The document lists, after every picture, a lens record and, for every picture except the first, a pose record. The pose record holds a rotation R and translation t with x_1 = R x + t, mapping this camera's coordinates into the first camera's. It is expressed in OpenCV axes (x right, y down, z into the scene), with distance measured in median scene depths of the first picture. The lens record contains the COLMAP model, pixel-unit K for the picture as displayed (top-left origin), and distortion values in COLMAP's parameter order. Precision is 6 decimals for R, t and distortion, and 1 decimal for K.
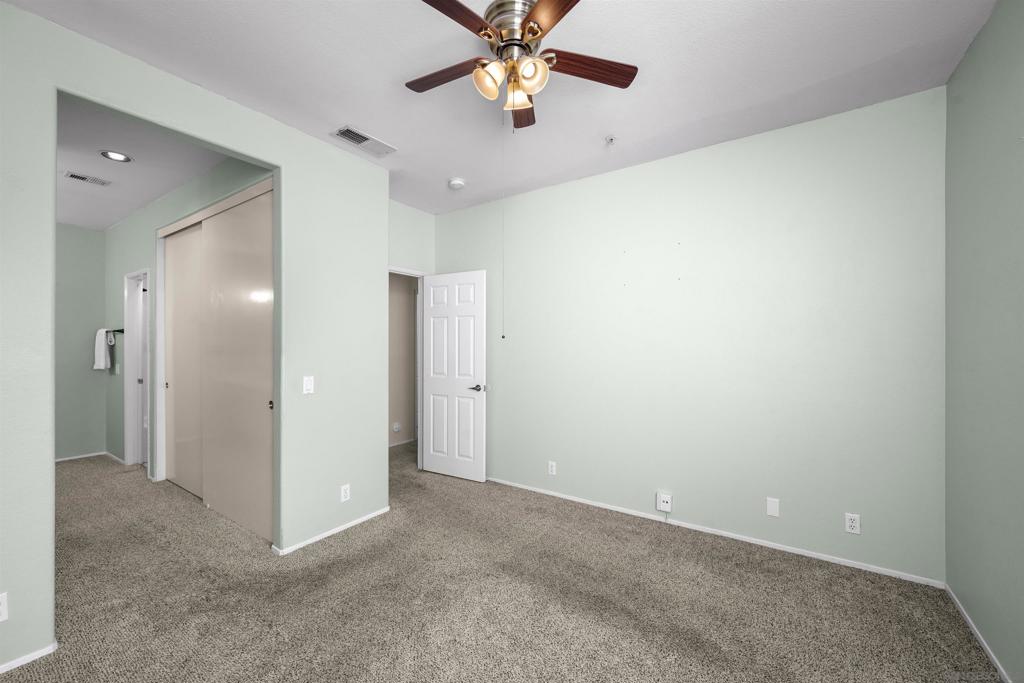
lens RADIAL K [[408.4, 0, 507.7], [0, 408.4, 345.3], [0, 0, 1]] dist [0.000200, -0.000058]
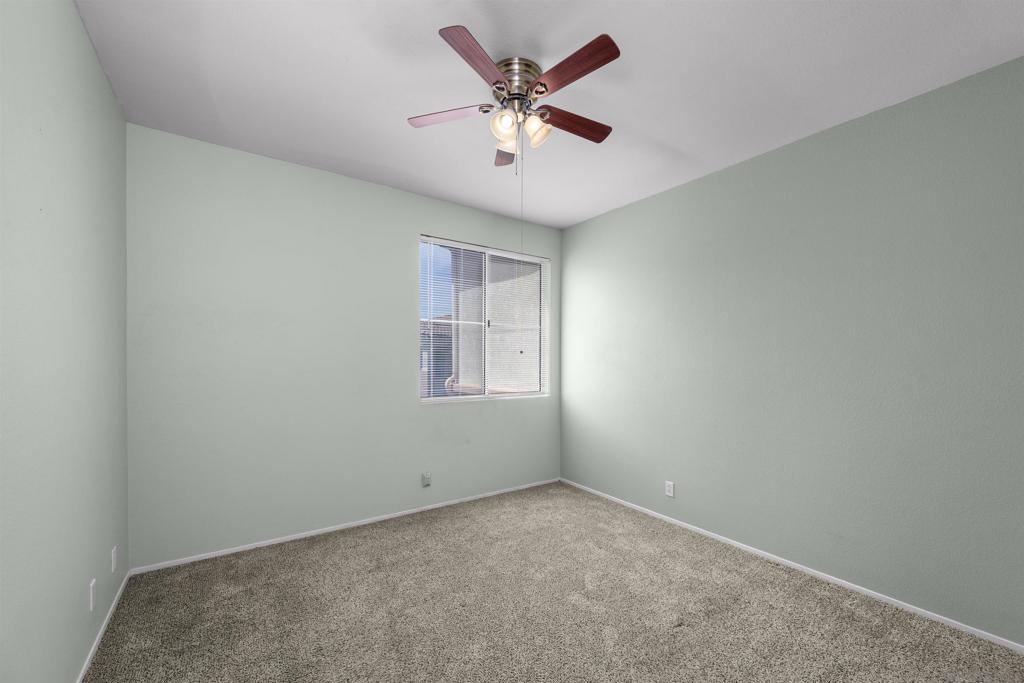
lens RADIAL K [[408.4, 0, 507.7], [0, 408.4, 345.3], [0, 0, 1]] dist [0.000200, -0.000058]
pose [[-0.935249, 0.006572, 0.353928, -0.224674], [-0.002792, 0.999660, -0.025940, -0.006487], [-0.353978, -0.025248, -0.934913, 1.242027]]
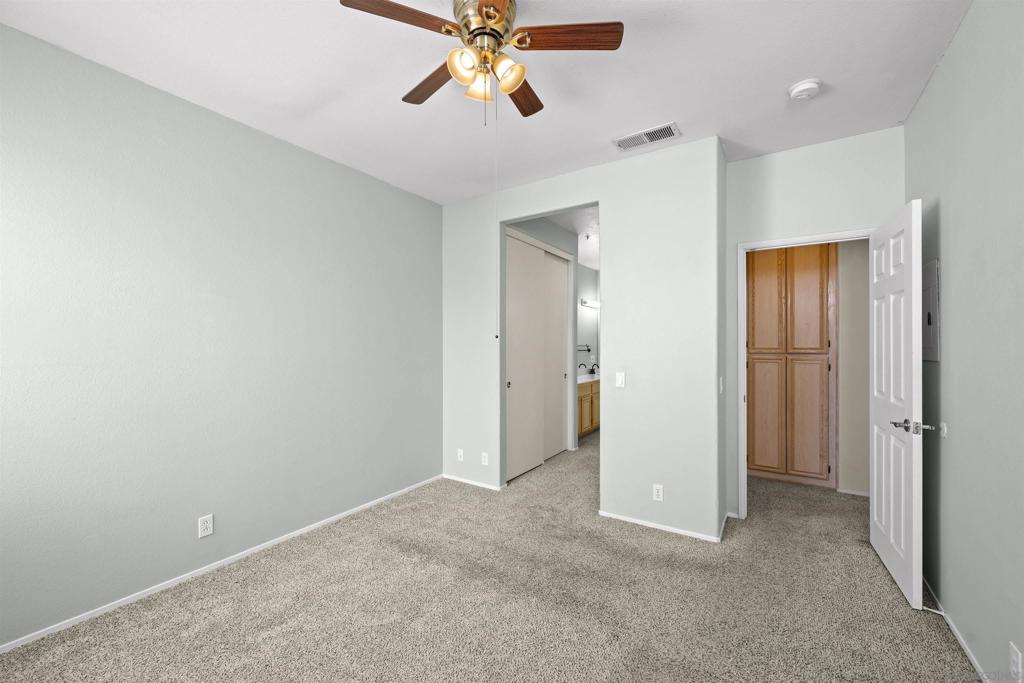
lens RADIAL K [[404.1, 0, 513.6], [0, 404.1, 338.3], [0, 0, 1]] dist [-0.003007, -0.000280]
pose [[0.020876, -0.012210, -0.999708, 0.571499], [-0.000559, 0.999925, -0.012224, -0.003046], [0.999782, 0.000814, 0.020867, 0.611145]]
